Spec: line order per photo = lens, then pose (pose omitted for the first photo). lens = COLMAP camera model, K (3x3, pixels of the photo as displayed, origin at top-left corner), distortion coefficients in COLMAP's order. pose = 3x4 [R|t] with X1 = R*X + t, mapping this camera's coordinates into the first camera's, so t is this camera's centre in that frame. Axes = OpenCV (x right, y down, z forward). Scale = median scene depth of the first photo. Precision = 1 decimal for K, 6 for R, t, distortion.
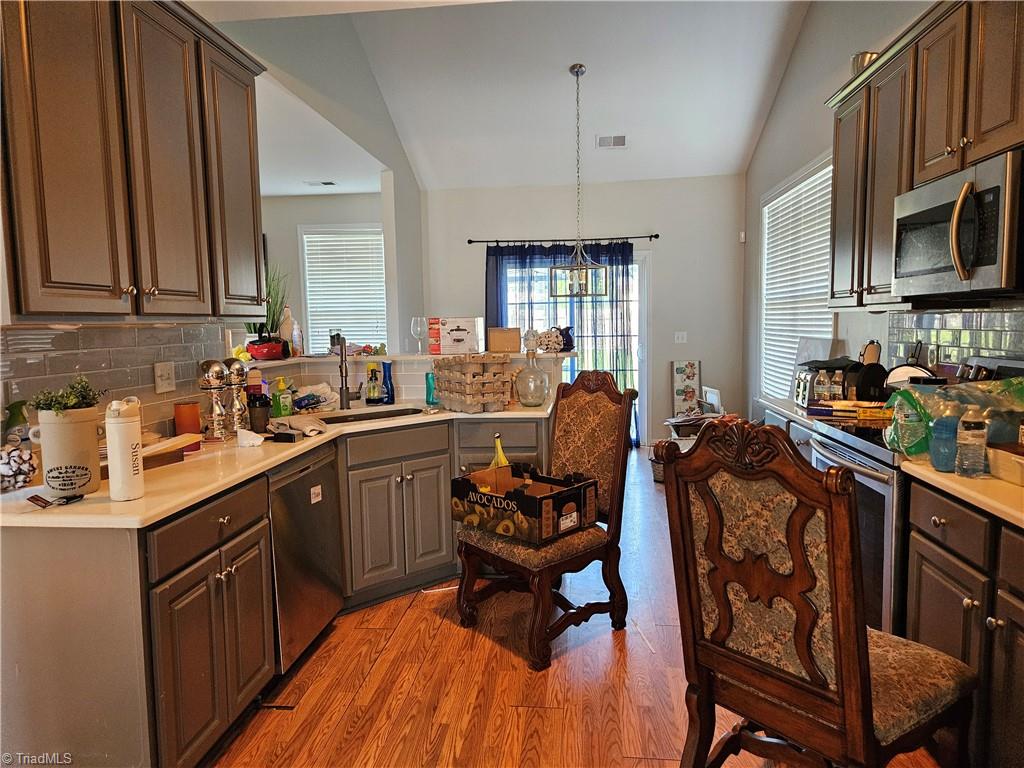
lens RADIAL K [[676.3, 0, 509.4], [0, 676.3, 382.4], [0, 0, 1]] dist [0.006917, 0.000877]
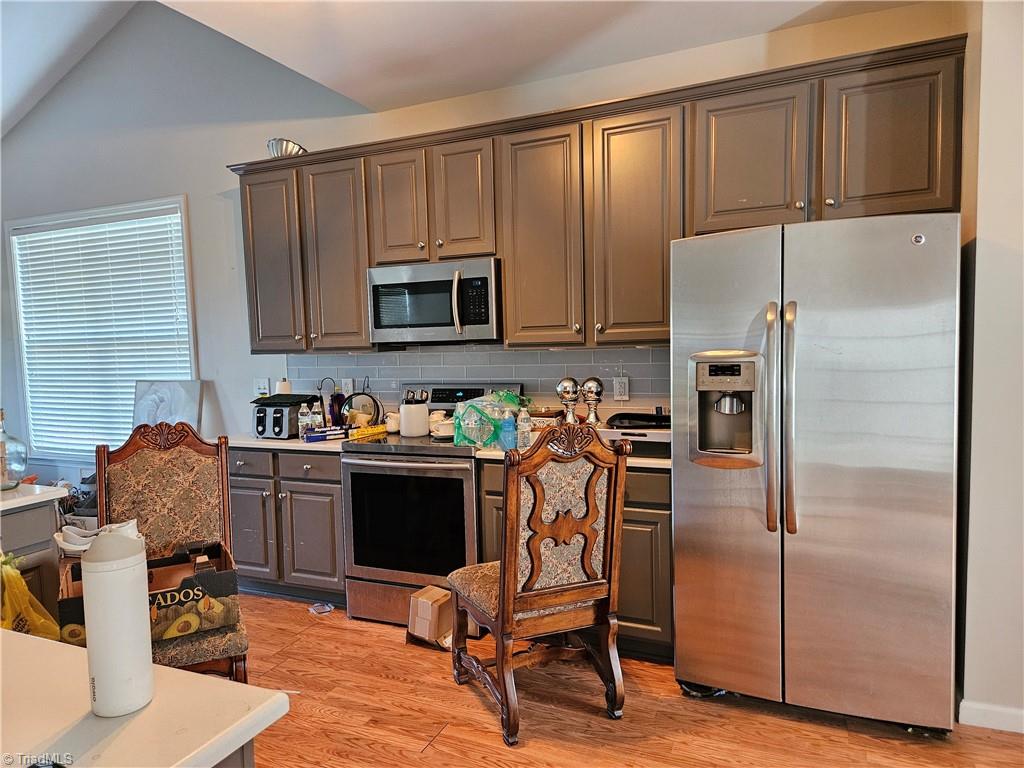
lens RADIAL K [[676.3, 0, 508.7], [0, 676.3, 386.8], [0, 0, 1]] dist [0.006917, 0.000877]
pose [[0.294728, -0.053901, 0.954060, -0.754294], [0.107504, 0.993940, 0.022944, -0.049842], [-0.949515, 0.095803, 0.298737, 0.436847]]
